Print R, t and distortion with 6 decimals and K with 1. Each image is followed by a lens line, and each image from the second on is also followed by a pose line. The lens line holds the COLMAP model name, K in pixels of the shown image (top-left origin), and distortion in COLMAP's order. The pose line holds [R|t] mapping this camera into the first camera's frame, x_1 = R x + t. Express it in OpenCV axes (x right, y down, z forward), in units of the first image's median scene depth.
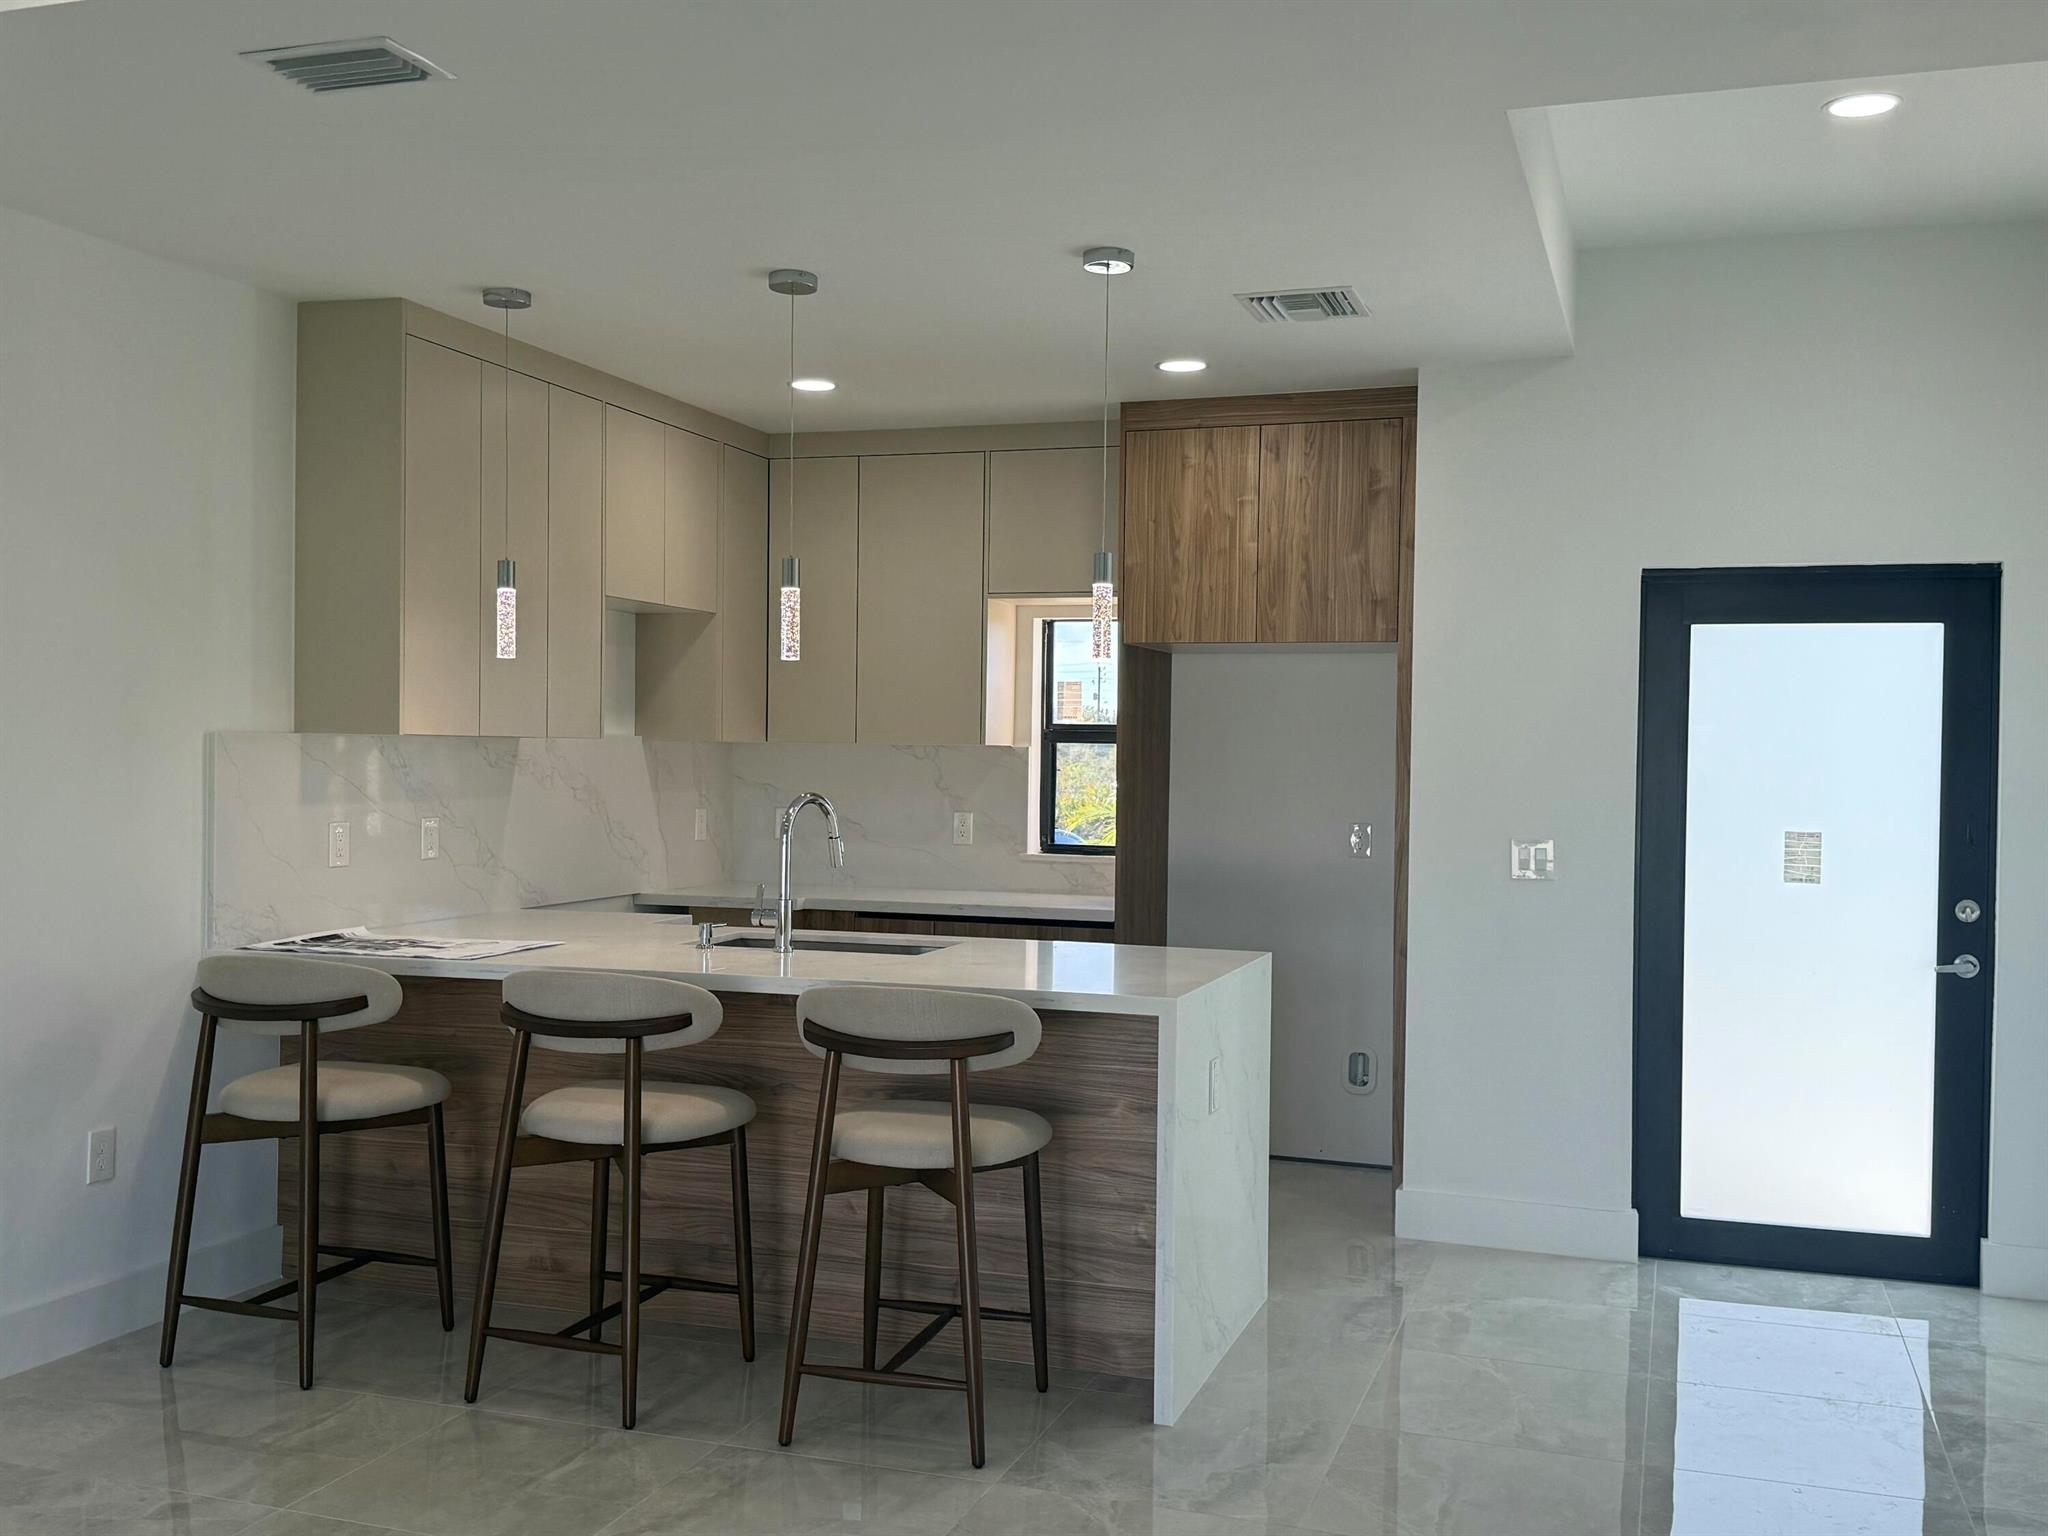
lens RADIAL K [[1903.1, 0, 1024.3], [0, 1903.1, 769.5], [0, 0, 1]] dist [0.033224, 0.000000]
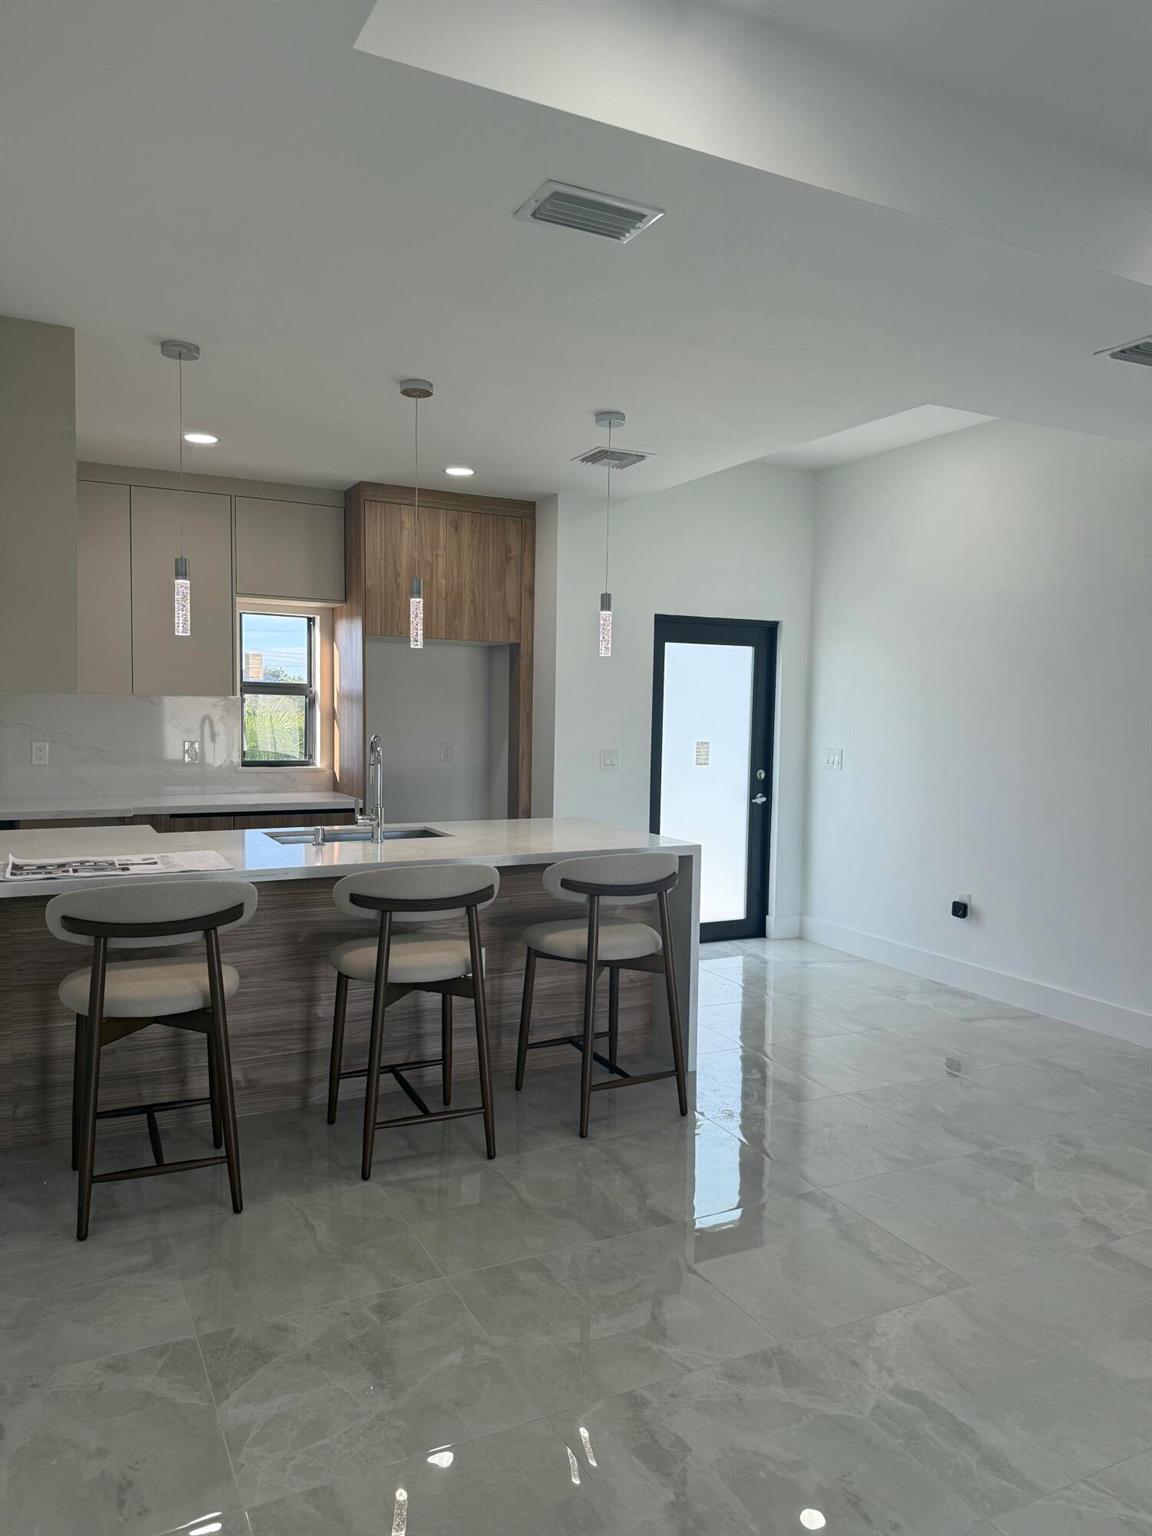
lens RADIAL K [[1096.5, 0, 573.4], [0, 1096.5, 765.9], [0, 0, 1]] dist [0.046778, -0.046101]
pose [[0.669107, -0.044133, 0.741854, -0.573792], [-0.003831, 0.998017, 0.062827, -0.016252], [-0.743156, -0.044880, 0.667611, 0.270219]]
